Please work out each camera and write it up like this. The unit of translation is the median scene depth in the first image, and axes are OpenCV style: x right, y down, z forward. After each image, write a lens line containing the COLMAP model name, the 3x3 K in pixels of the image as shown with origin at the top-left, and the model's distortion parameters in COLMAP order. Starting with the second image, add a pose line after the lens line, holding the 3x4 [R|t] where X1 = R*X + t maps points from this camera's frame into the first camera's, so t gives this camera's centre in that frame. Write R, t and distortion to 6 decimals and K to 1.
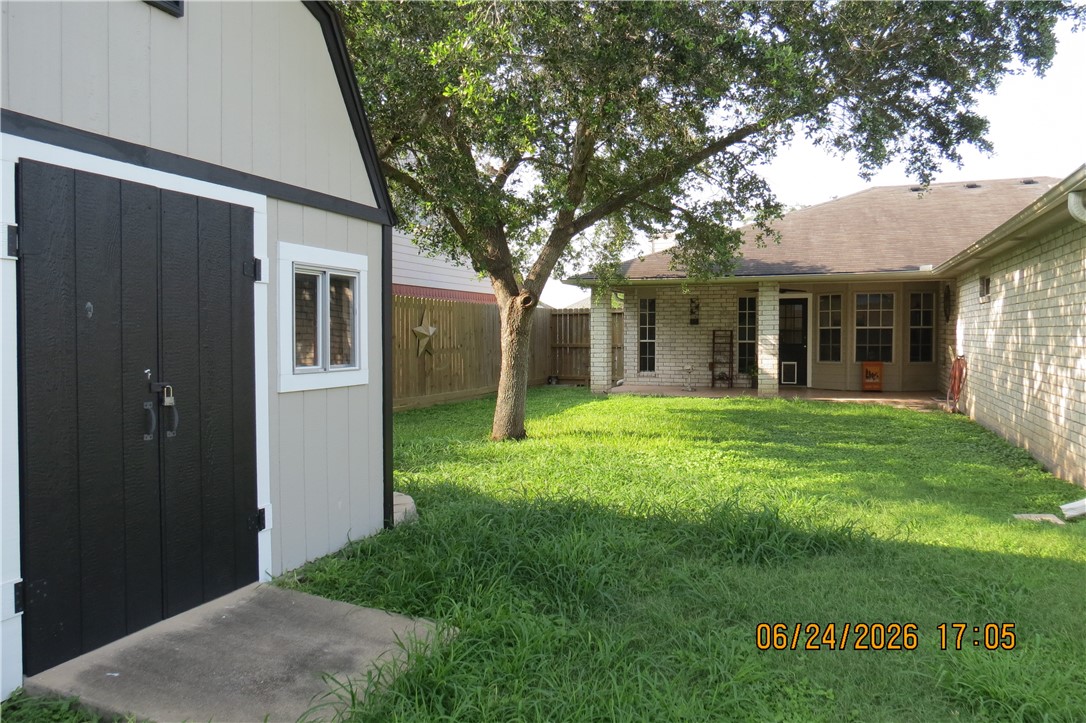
lens RADIAL K [[749.5, 0, 543.0], [0, 749.5, 361.5], [0, 0, 1]] dist [-0.035430, 0.015644]
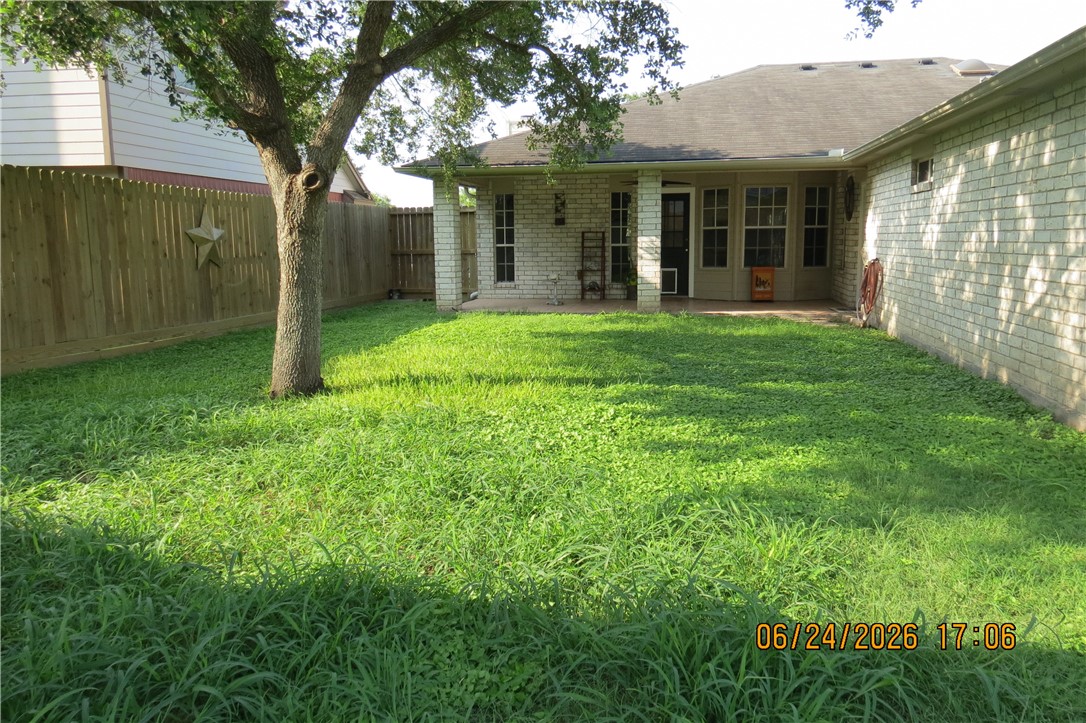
lens RADIAL K [[749.5, 0, 543.0], [0, 749.5, 361.5], [0, 0, 1]] dist [-0.035430, 0.015644]
pose [[0.983158, -0.036750, 0.179023, 0.032746], [0.014609, 0.992242, 0.123458, -0.001721], [-0.182171, -0.118764, 0.976068, 0.197520]]
